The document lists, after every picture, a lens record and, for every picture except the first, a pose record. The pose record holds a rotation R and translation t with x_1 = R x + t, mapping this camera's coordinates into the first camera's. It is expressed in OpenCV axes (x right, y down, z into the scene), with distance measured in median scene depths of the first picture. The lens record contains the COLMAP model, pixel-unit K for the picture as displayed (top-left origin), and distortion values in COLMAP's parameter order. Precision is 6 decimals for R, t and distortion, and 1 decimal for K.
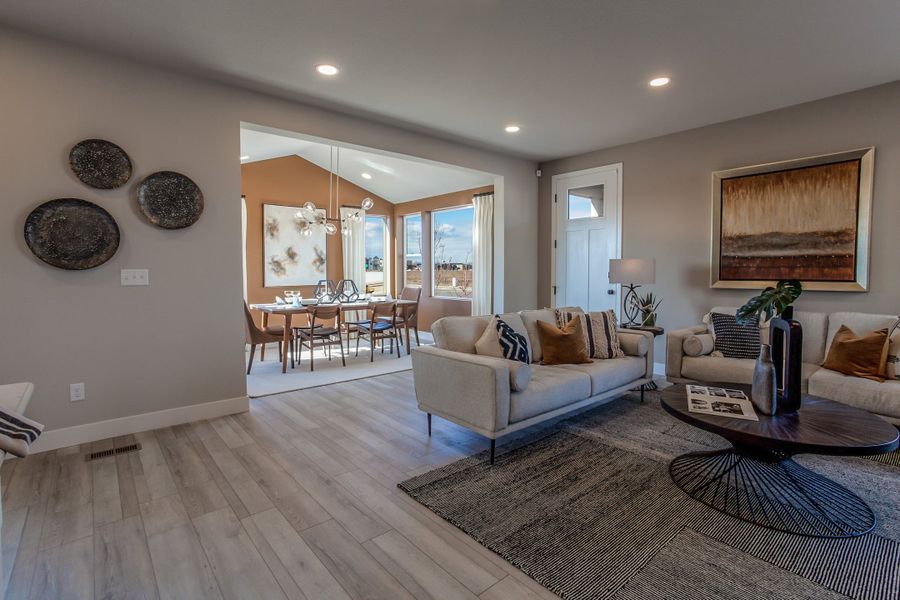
lens RADIAL K [[447.5, 0, 456.3], [0, 447.5, 280.1], [0, 0, 1]] dist [-0.017702, 0.010163]
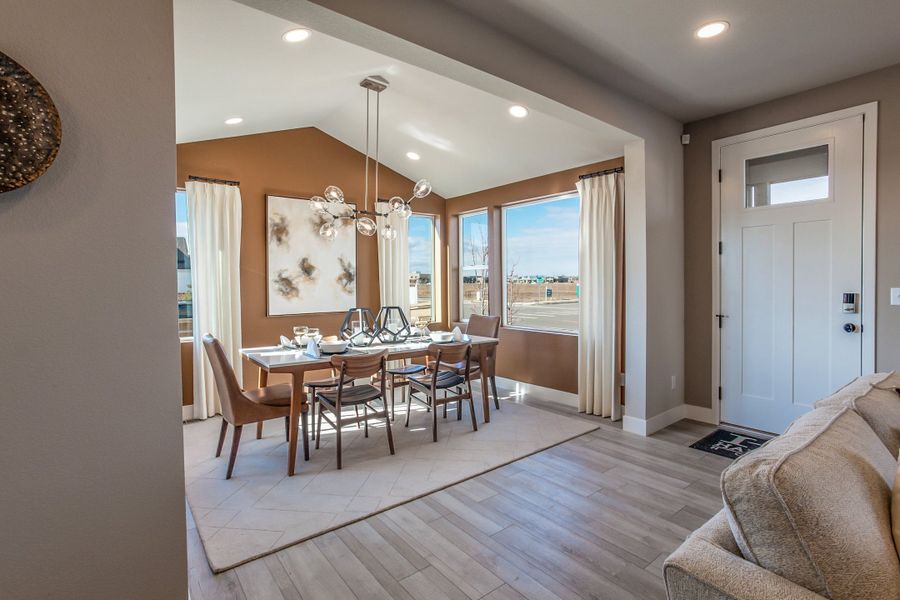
lens RADIAL K [[447.5, 0, 462.9], [0, 447.5, 280.4], [0, 0, 1]] dist [-0.017702, 0.010163]
pose [[0.999501, -0.008795, -0.030333, -0.122413], [0.007943, 0.999574, -0.028095, -0.019775], [0.030567, 0.027840, 0.999145, 0.360575]]
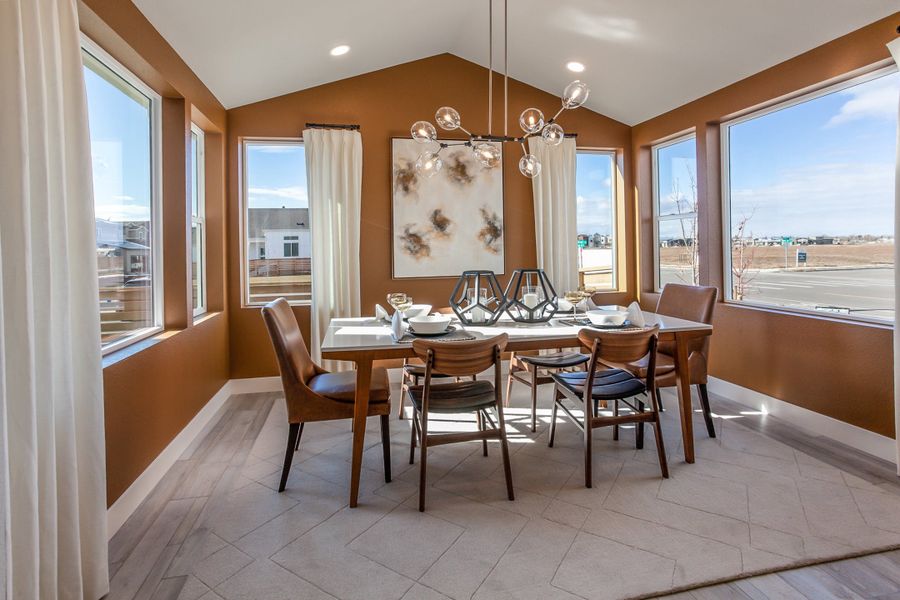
lens RADIAL K [[447.5, 0, 426.7], [0, 447.5, 249.6], [0, 0, 1]] dist [-0.017702, 0.010163]
pose [[0.857105, -0.017688, -0.514838, -0.101418], [0.007206, 0.999724, -0.022351, -0.010591], [0.515091, 0.015447, 0.856996, 0.571322]]
